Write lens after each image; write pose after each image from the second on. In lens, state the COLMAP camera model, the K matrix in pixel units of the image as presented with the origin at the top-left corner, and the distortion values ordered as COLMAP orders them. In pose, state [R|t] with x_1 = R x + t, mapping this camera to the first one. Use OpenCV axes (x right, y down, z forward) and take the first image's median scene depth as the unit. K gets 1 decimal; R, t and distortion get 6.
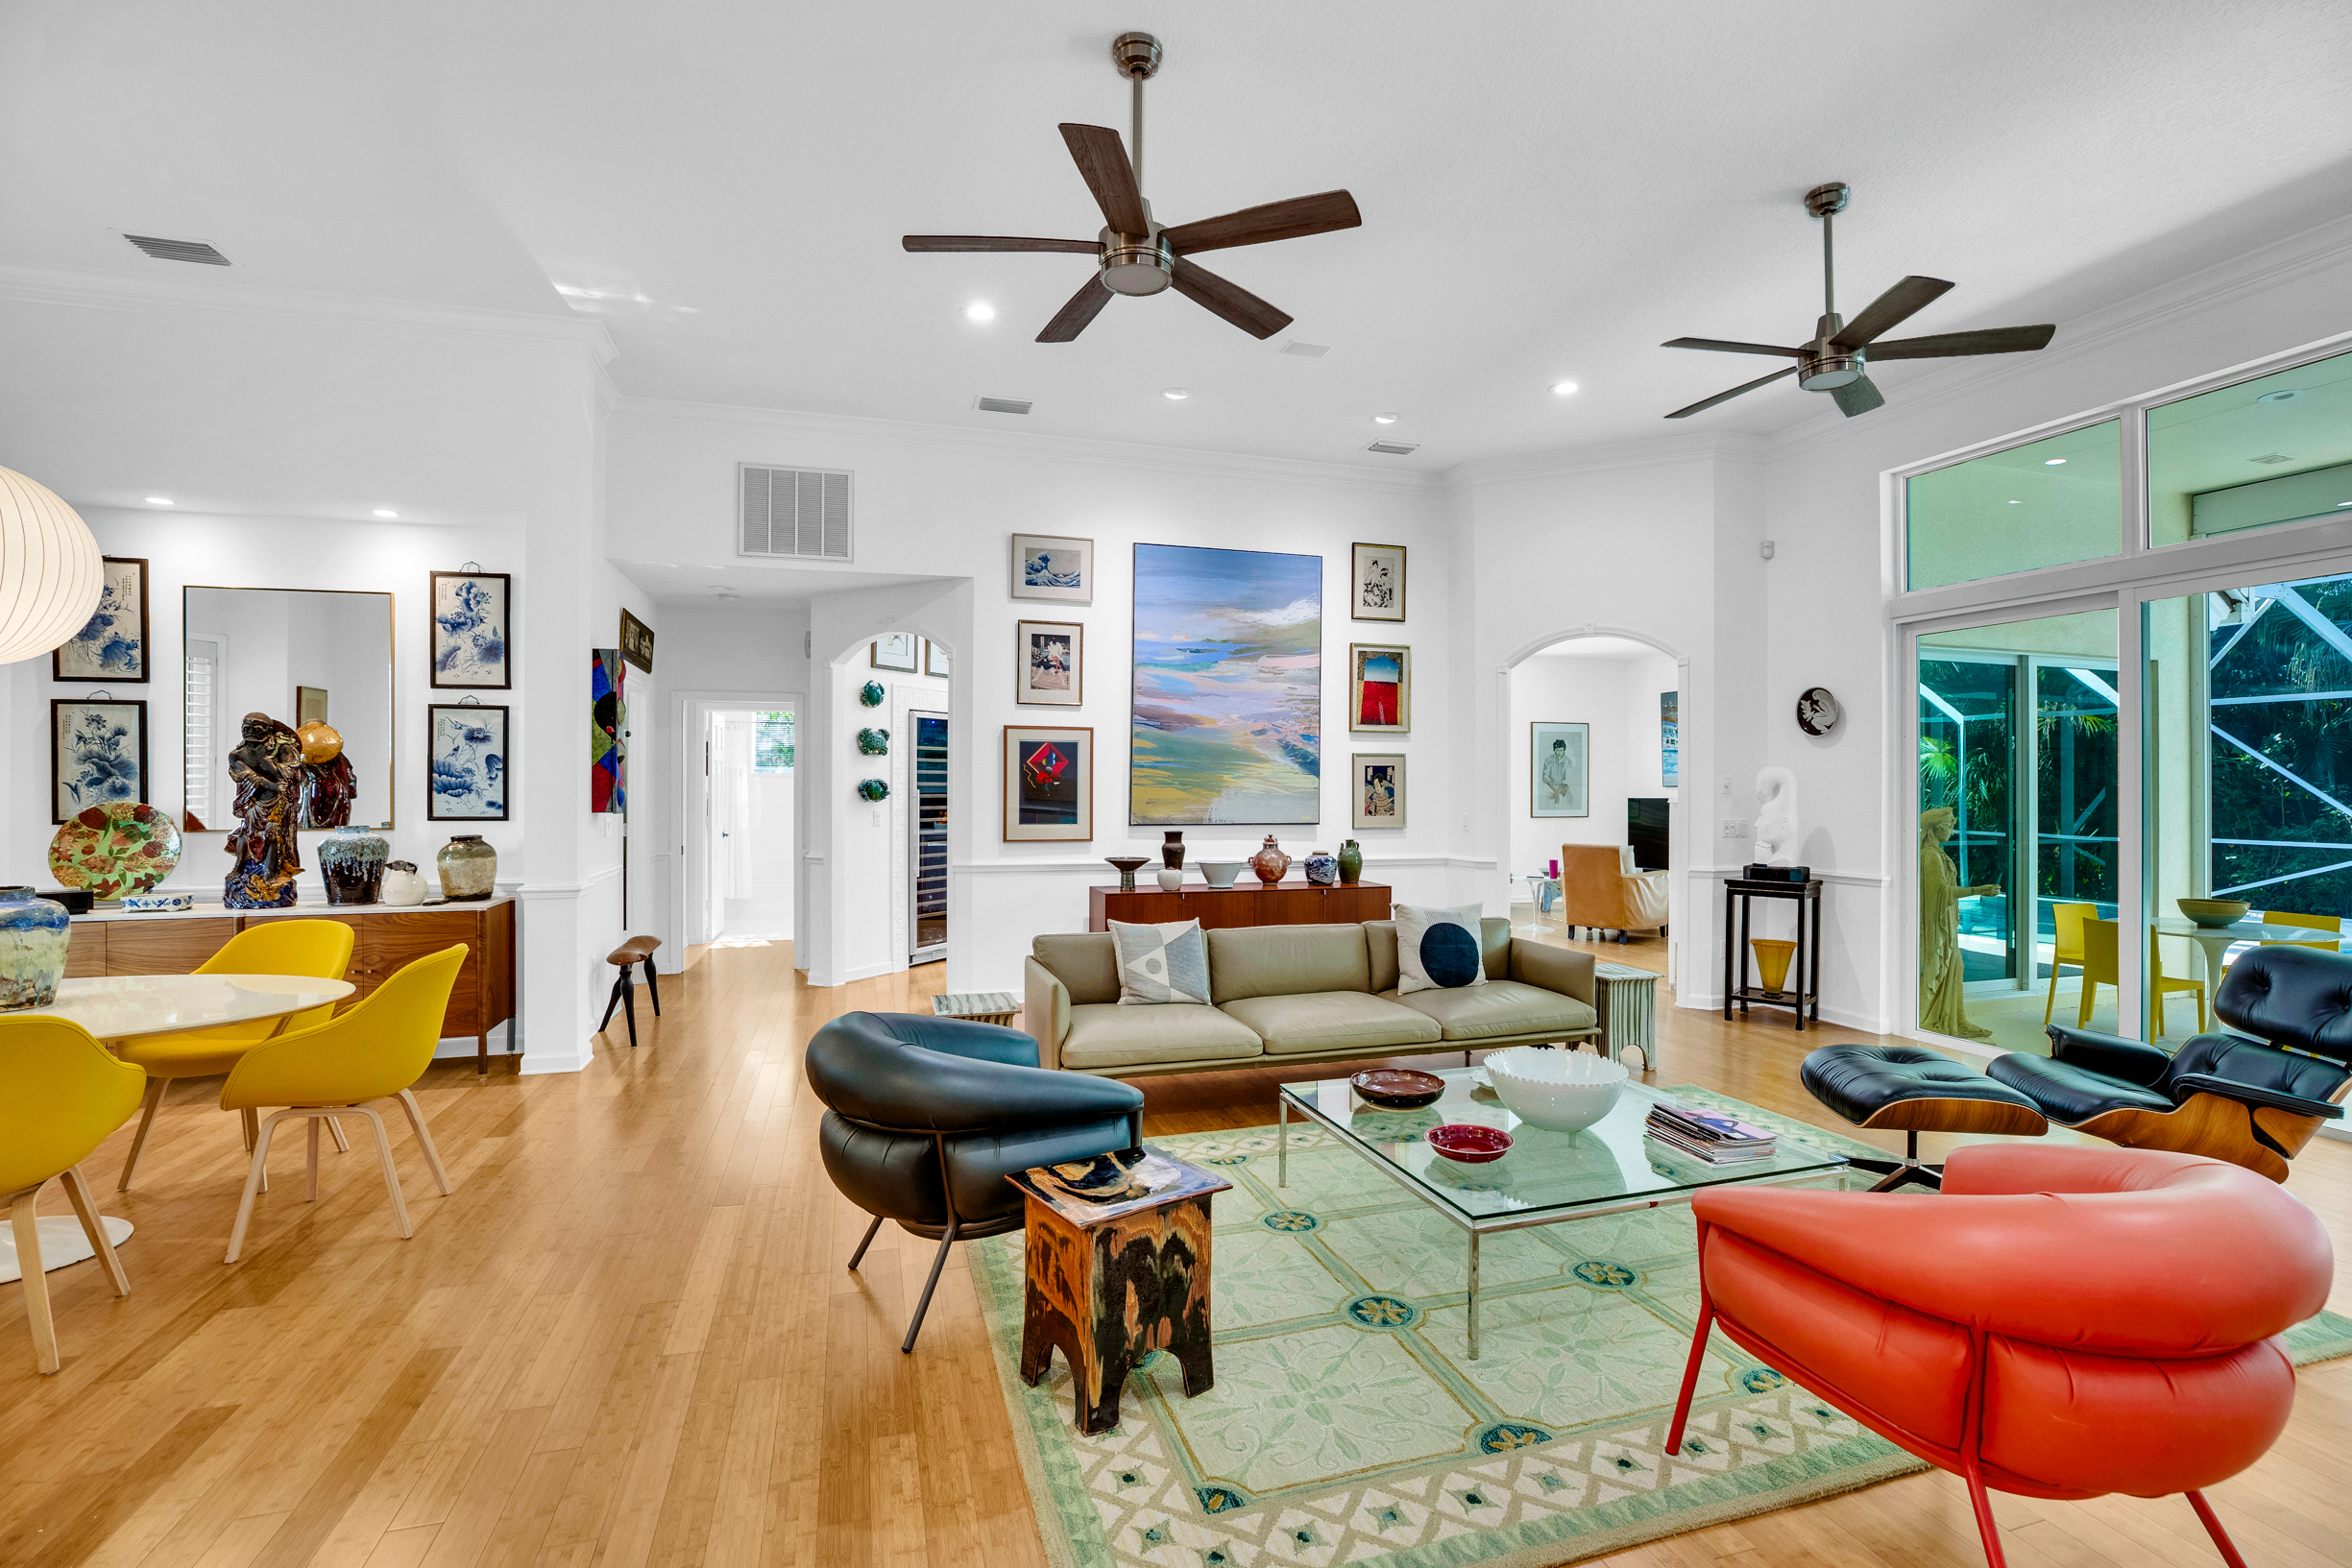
lens RADIAL K [[1082.3, 0, 1184.5], [0, 1082.3, 781.5], [0, 0, 1]] dist [-0.043211, 0.010871]
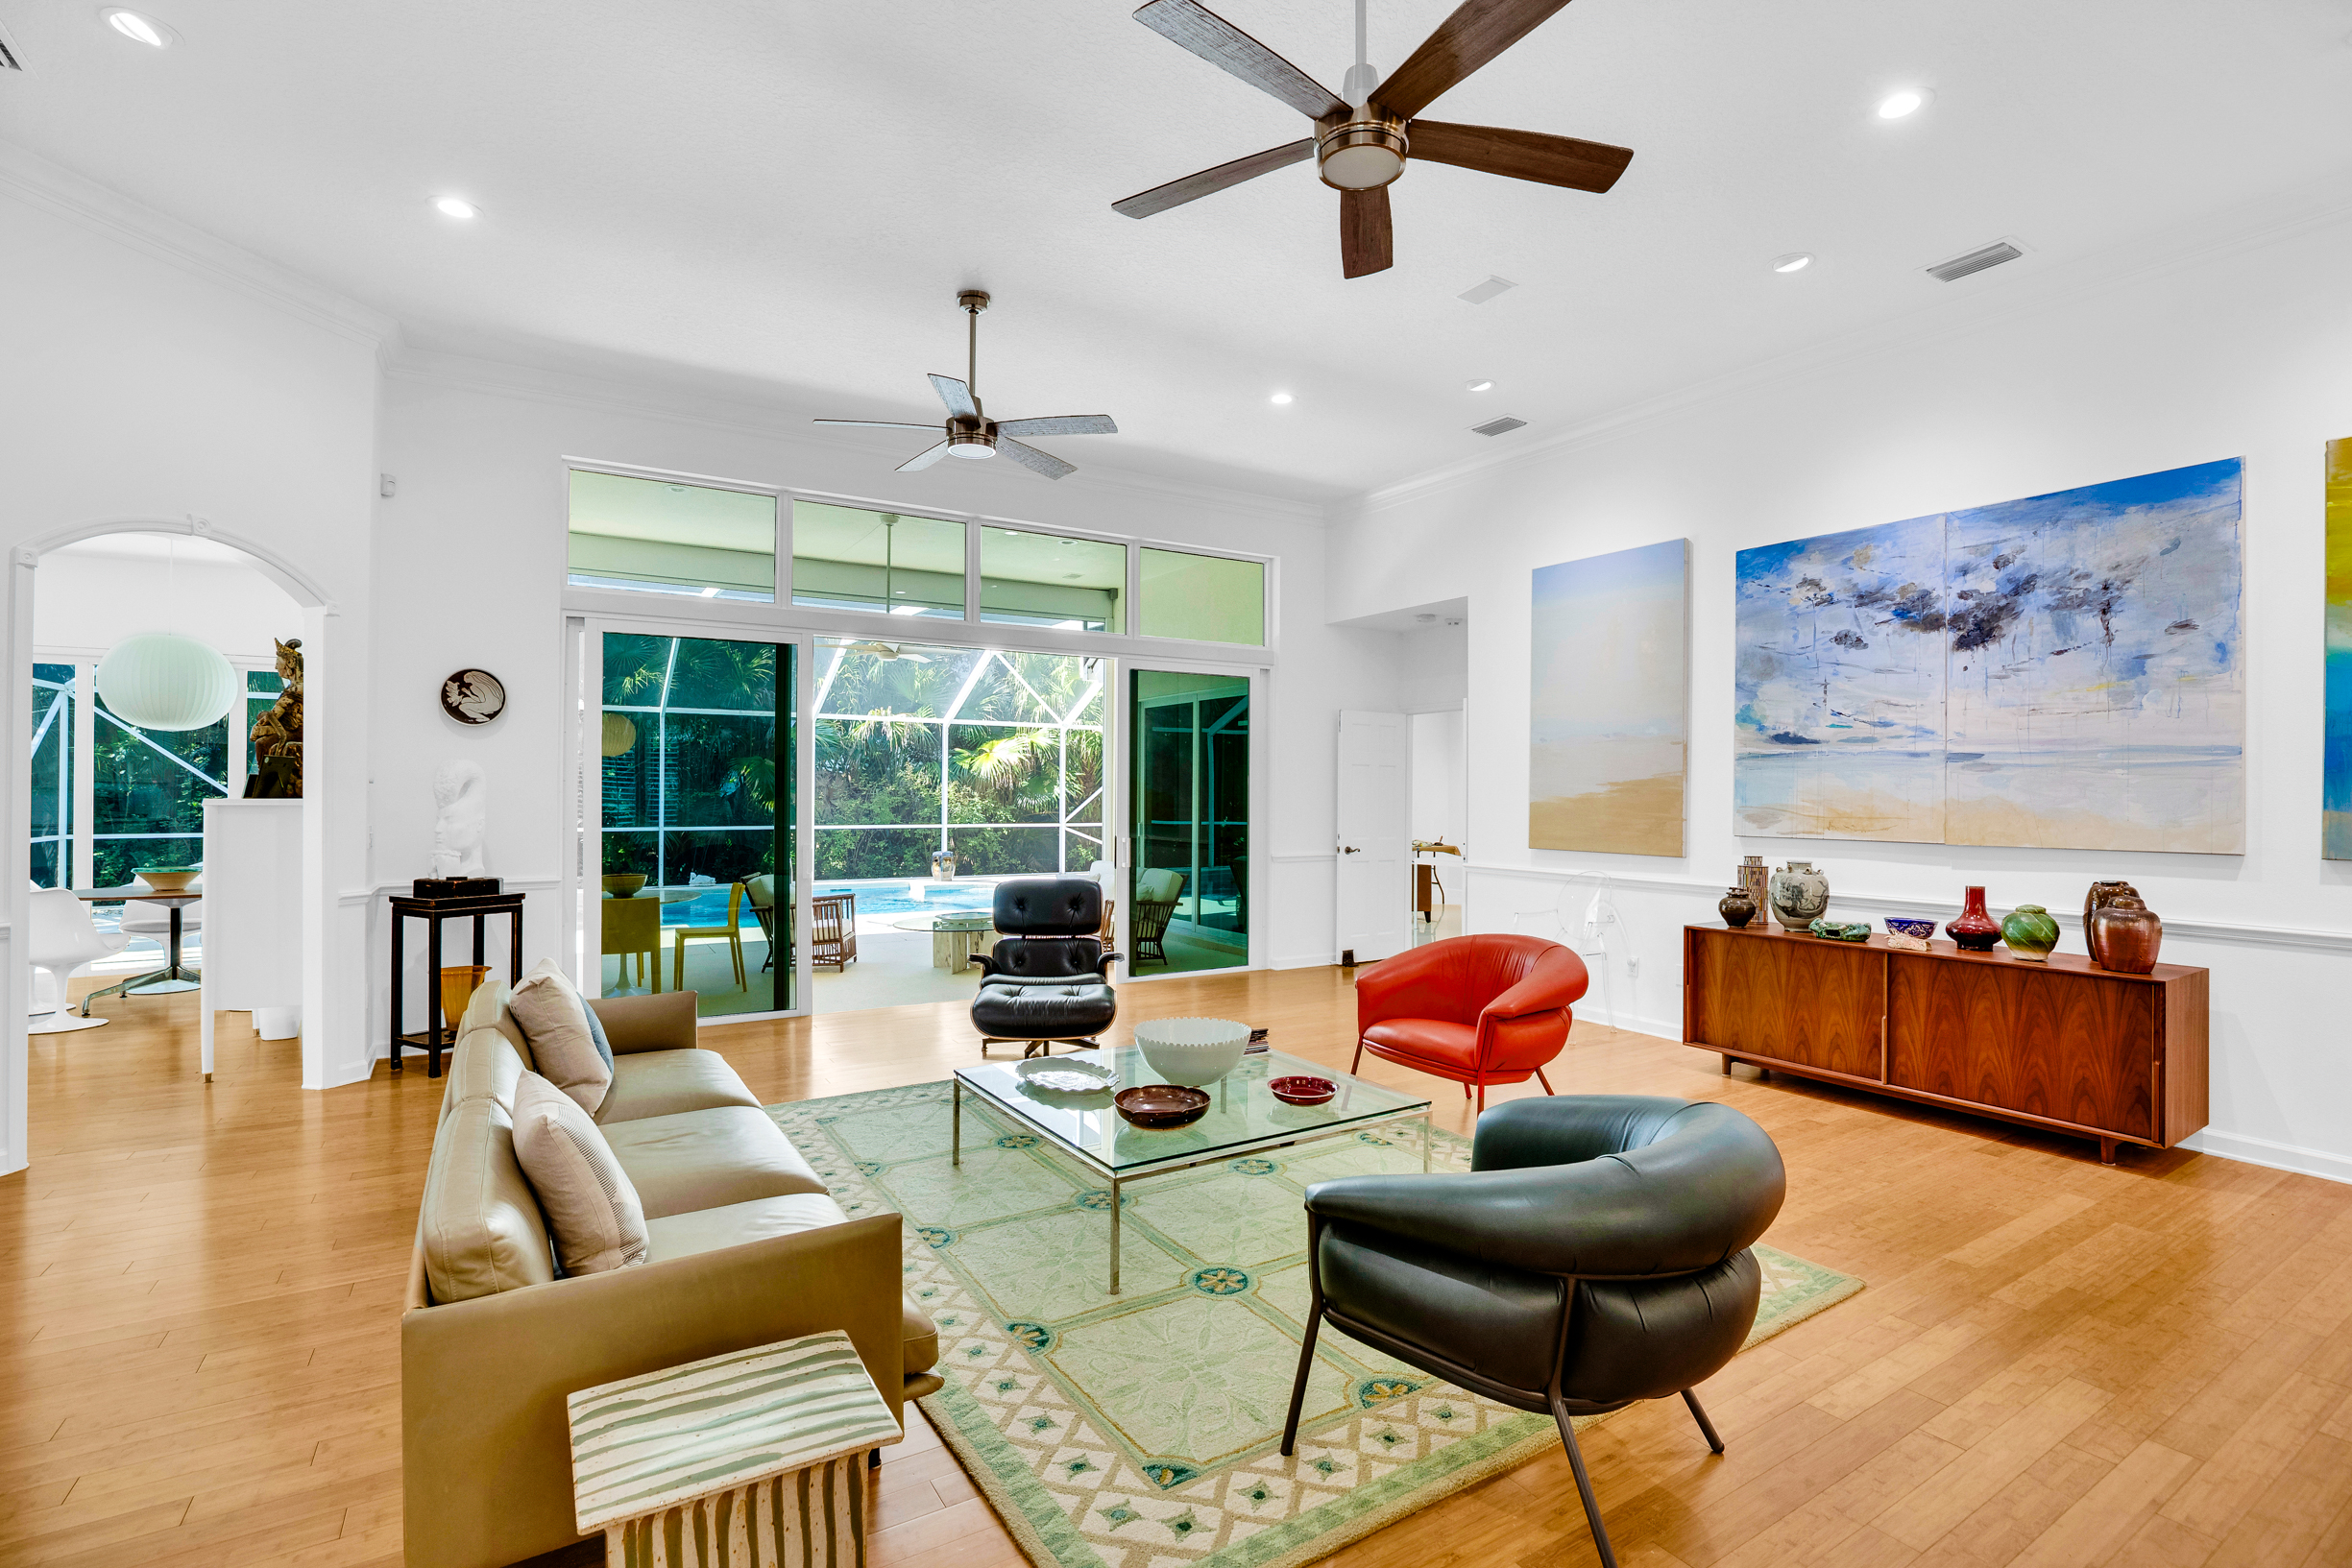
lens RADIAL K [[1082.3, 0, 1177.9], [0, 1082.3, 780.0], [0, 0, 1]] dist [-0.043211, 0.010871]
pose [[-0.259672, 0.002435, 0.965694, -0.371107], [-0.011131, 0.999923, -0.005514, 0.000680], [-0.965633, -0.012181, -0.259625, 0.630123]]
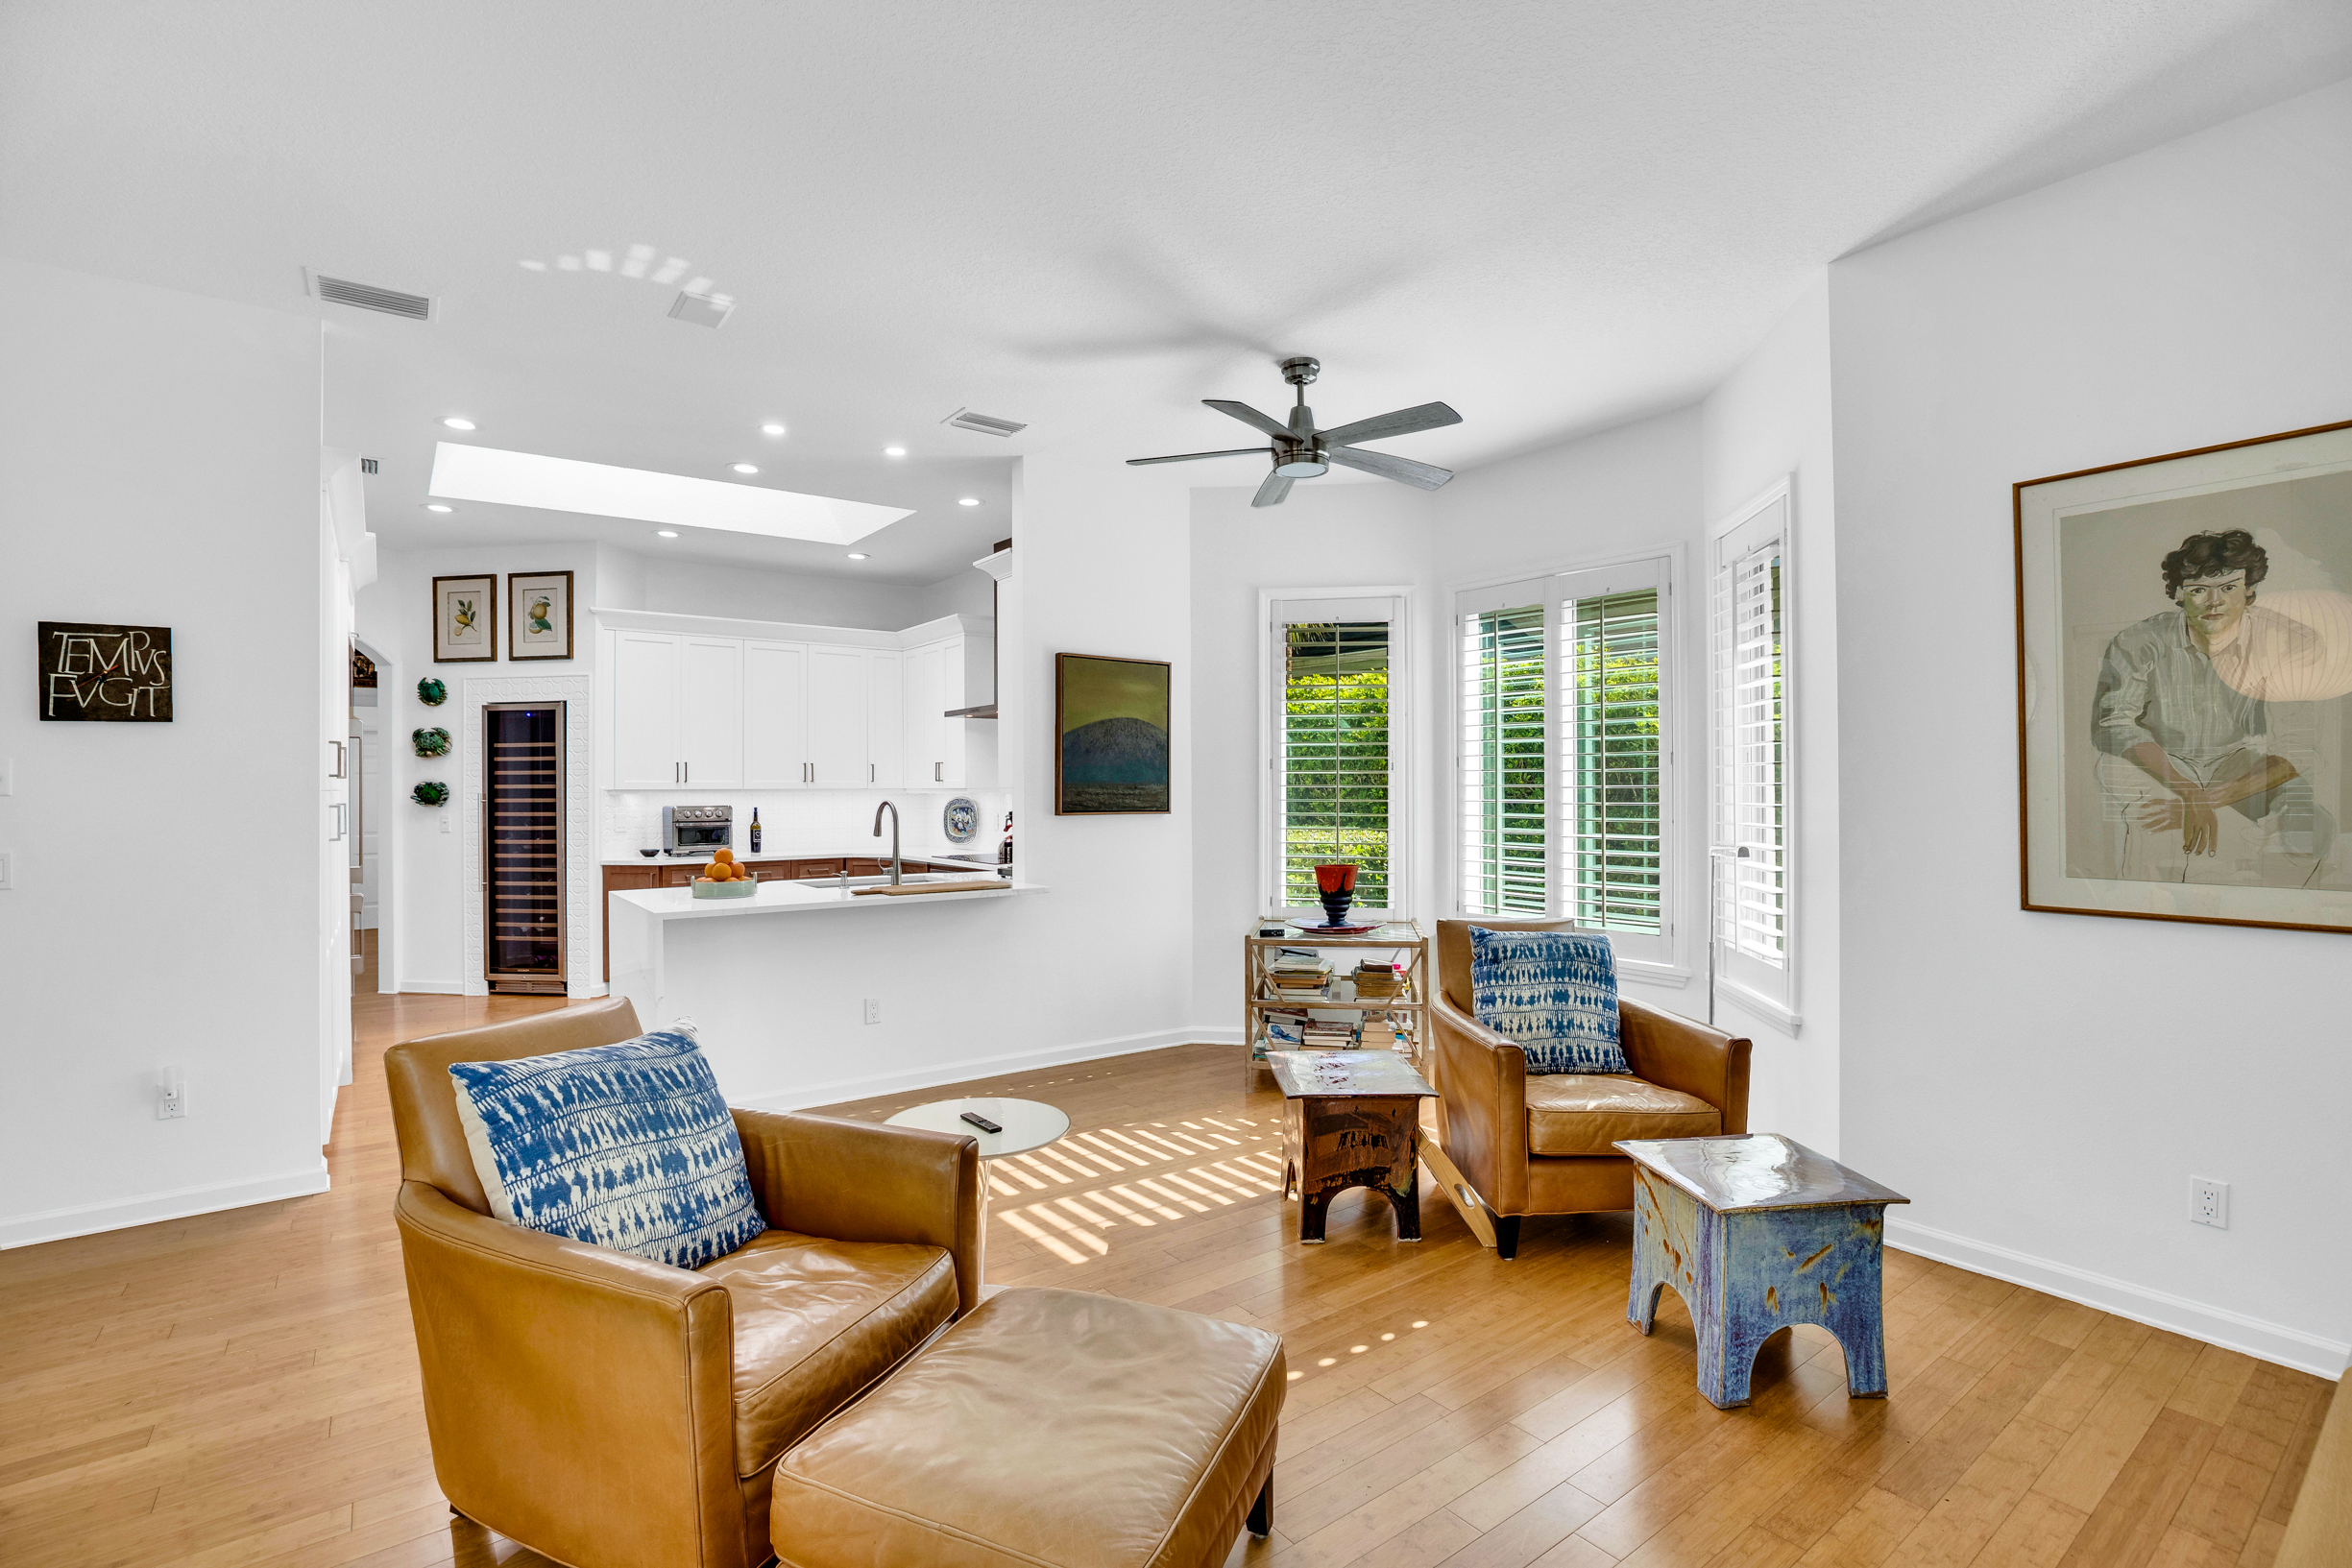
lens RADIAL K [[1082.3, 0, 1195.7], [0, 1082.3, 780.6], [0, 0, 1]] dist [-0.043211, 0.010871]
pose [[0.343716, -0.010441, -0.939016, 0.910188], [0.011098, 0.999914, -0.007056, 0.011456], [0.939008, -0.007996, 0.343802, 1.479104]]
